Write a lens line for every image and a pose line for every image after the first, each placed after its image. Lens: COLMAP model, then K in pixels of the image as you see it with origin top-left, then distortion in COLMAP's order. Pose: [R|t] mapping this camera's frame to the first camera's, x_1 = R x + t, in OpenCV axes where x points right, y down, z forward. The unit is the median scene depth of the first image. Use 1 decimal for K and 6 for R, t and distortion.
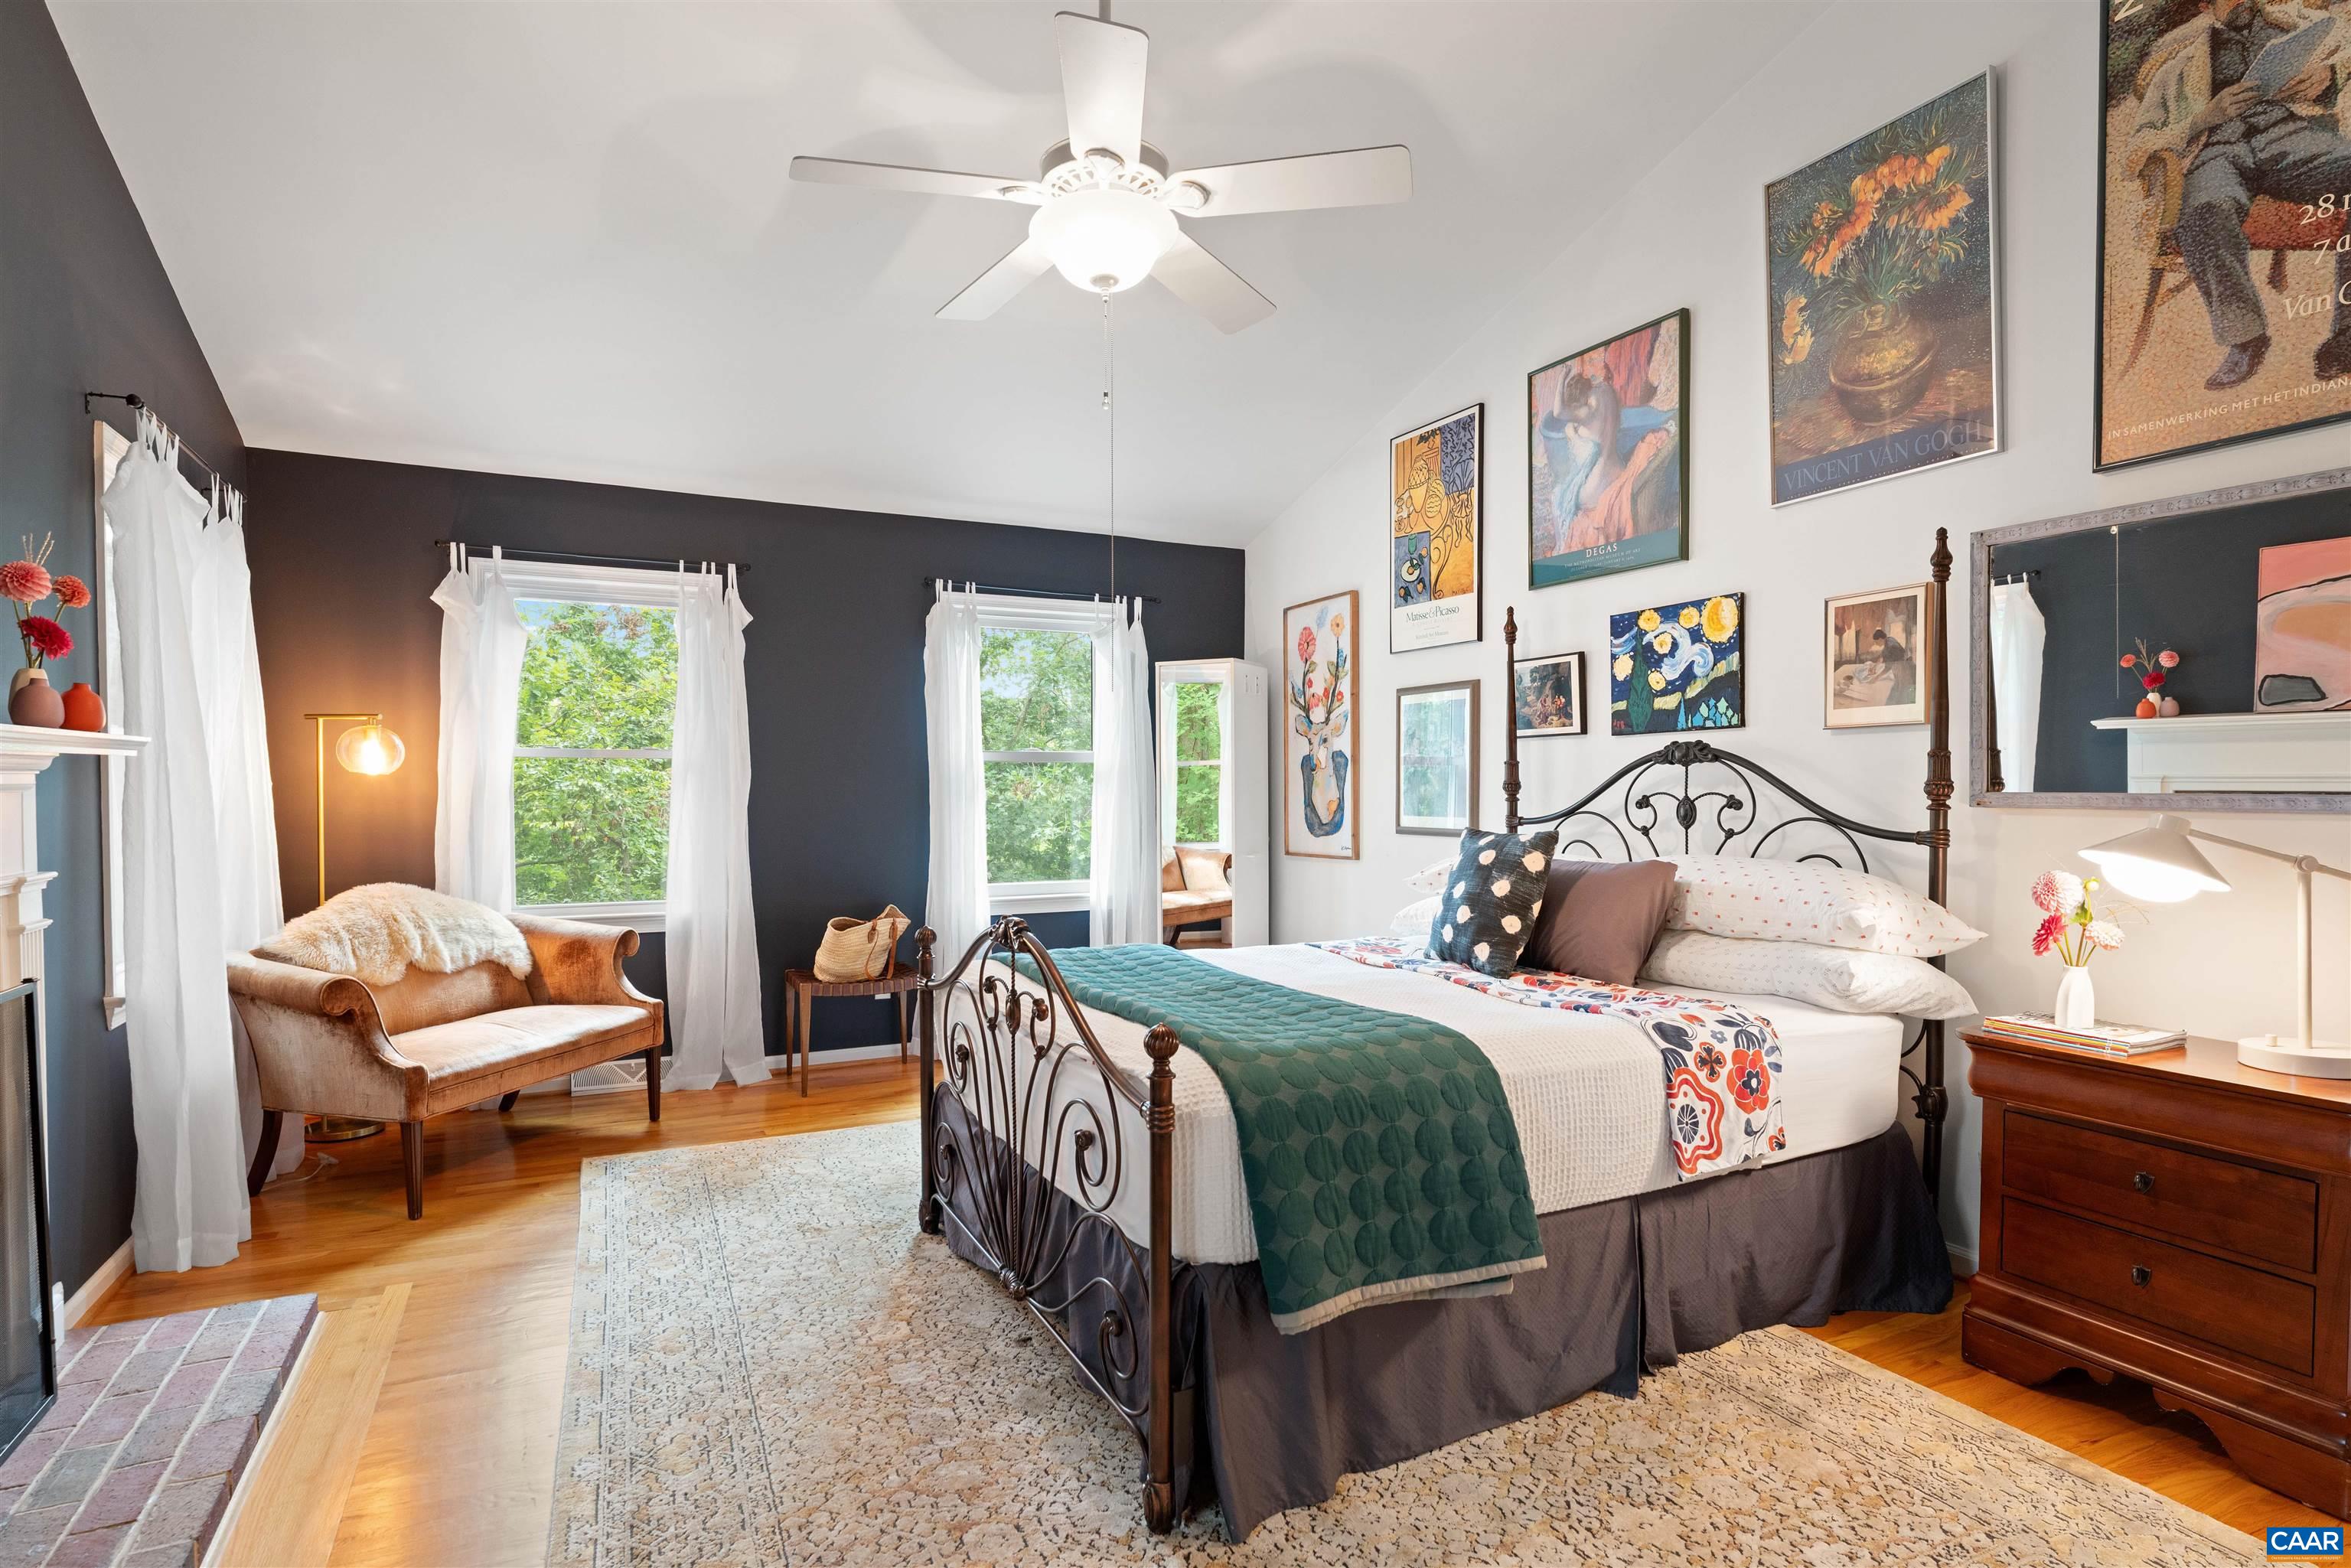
lens RADIAL K [[1216.3, 0, 1175.5], [0, 1216.3, 784.0], [0, 0, 1]] dist [-0.002808, -0.000442]
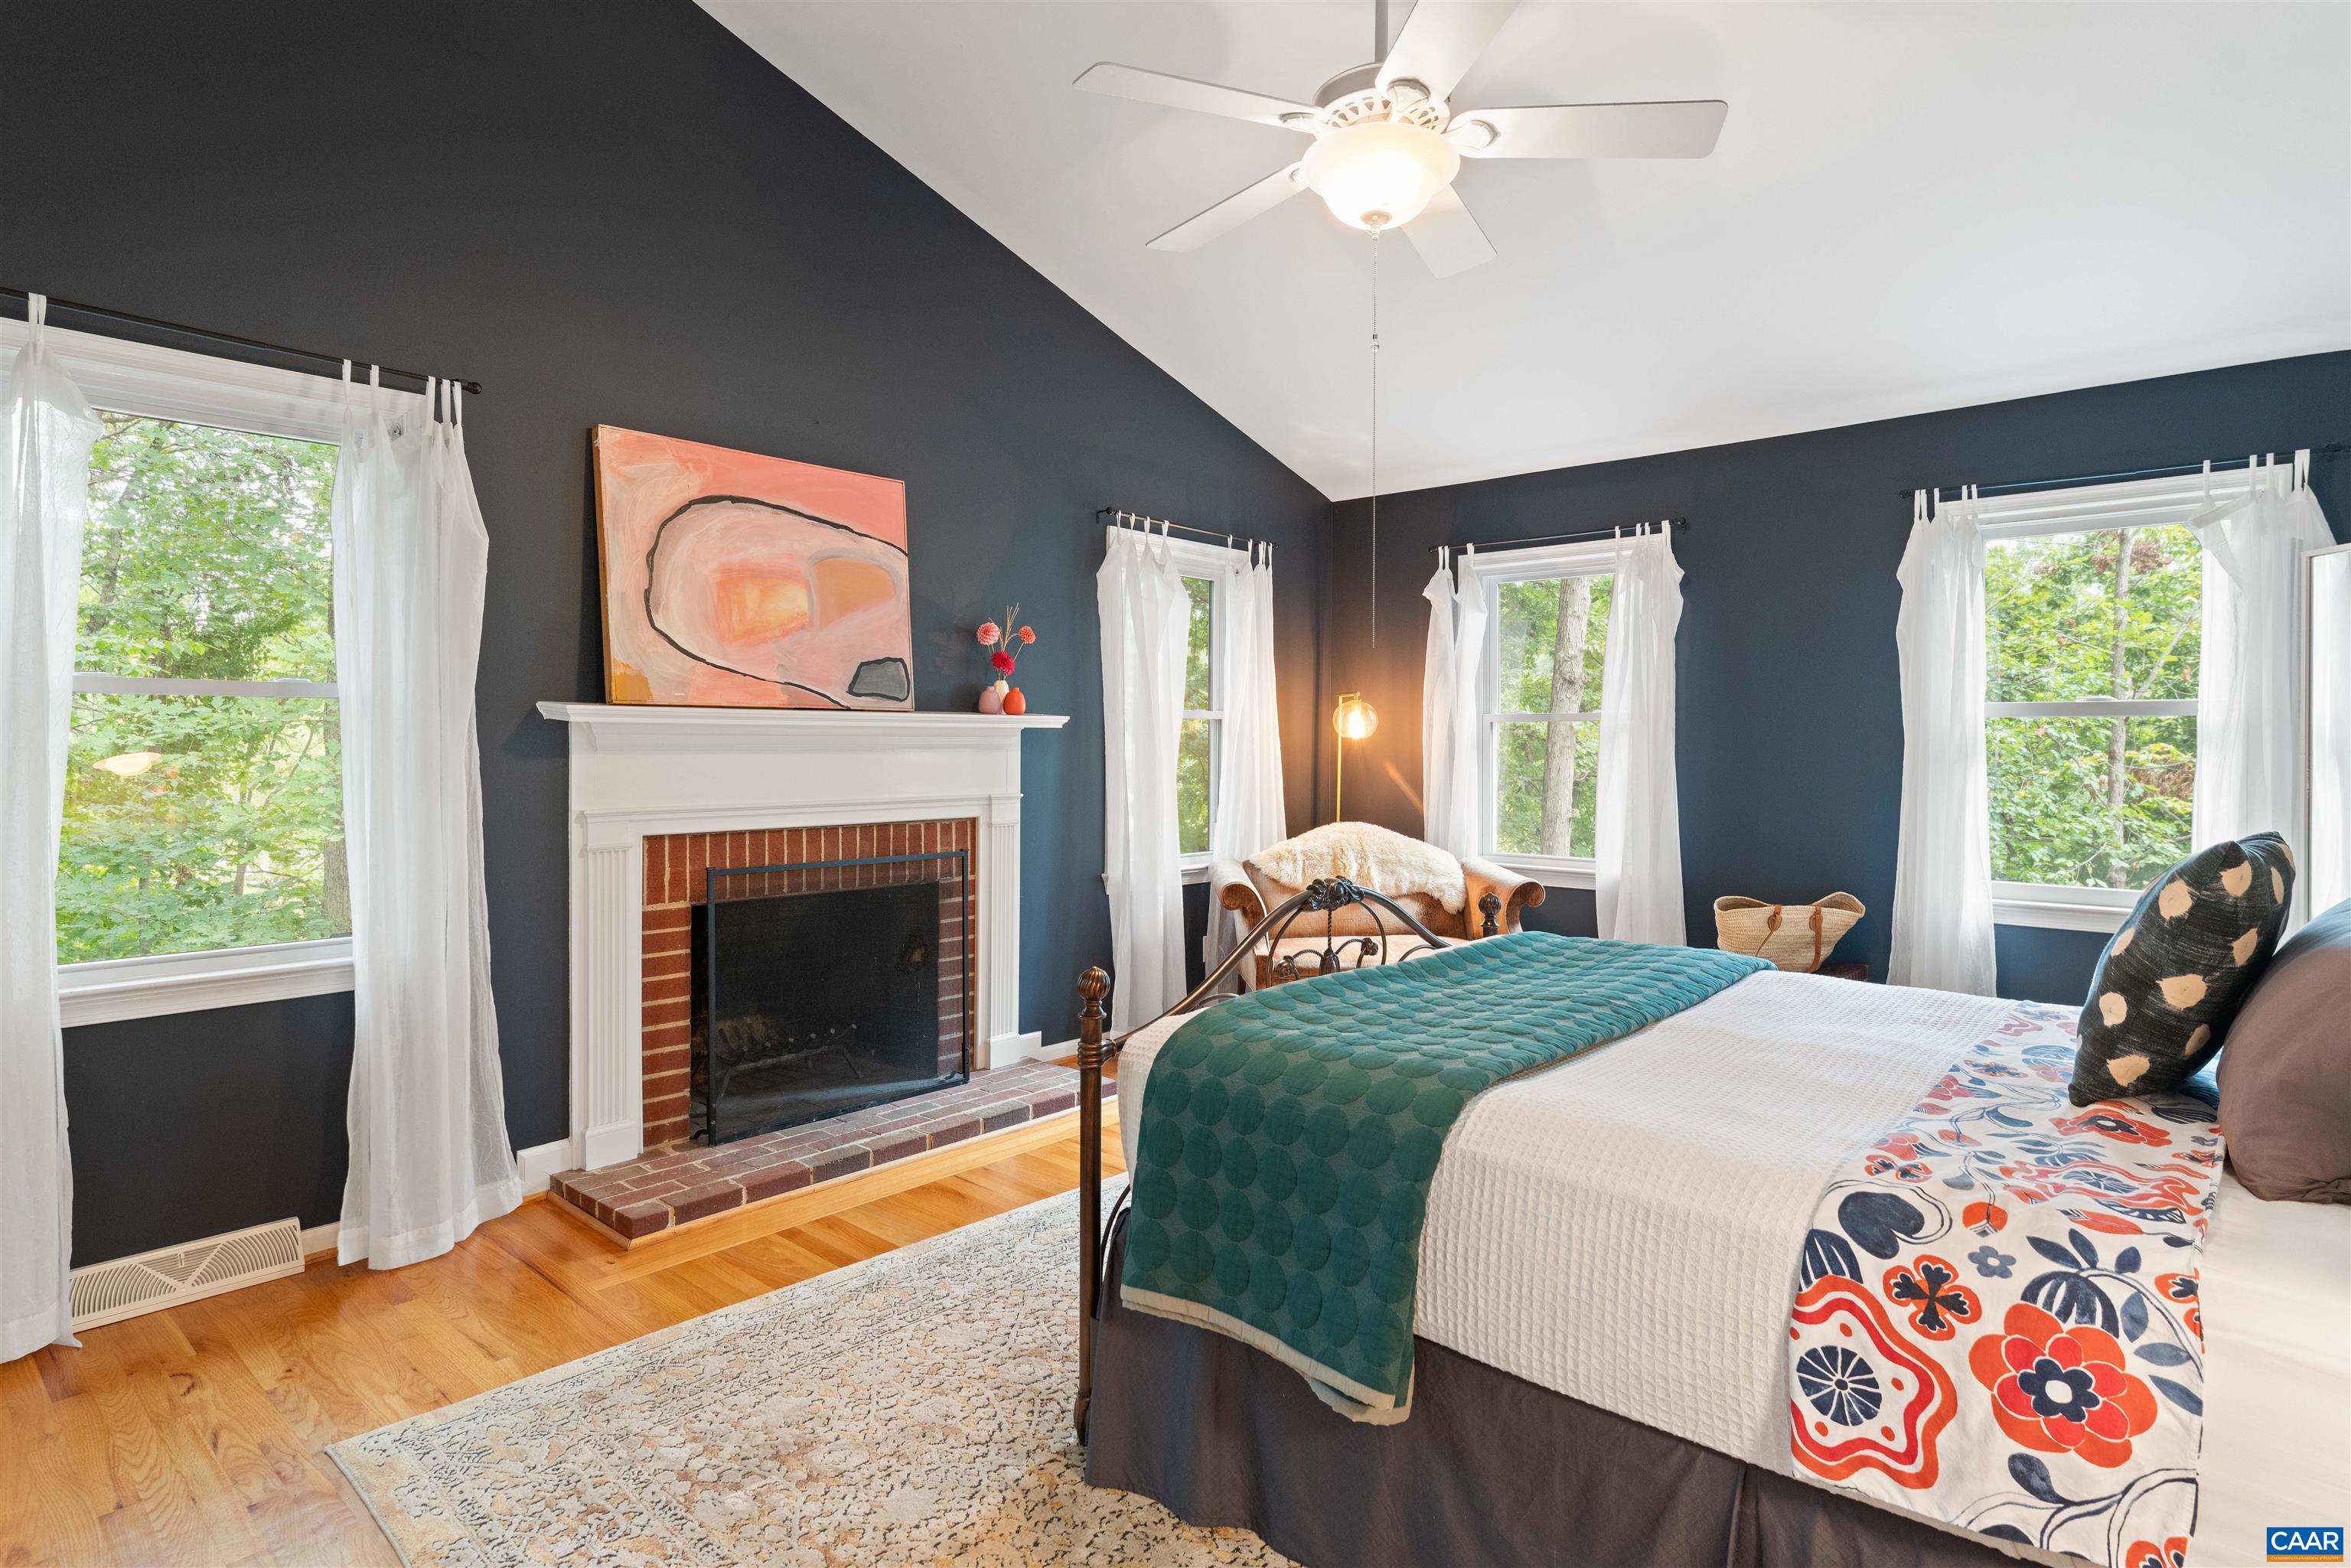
lens RADIAL K [[1245.8, 0, 1174.4], [0, 1245.8, 755.4], [0, 0, 1]] dist [0.002040, 0.000956]
pose [[0.371546, 0.009482, -0.928366, 0.780734], [-0.005601, 0.999953, 0.007971, 0.001814], [0.928398, 0.002238, 0.371582, 0.503658]]
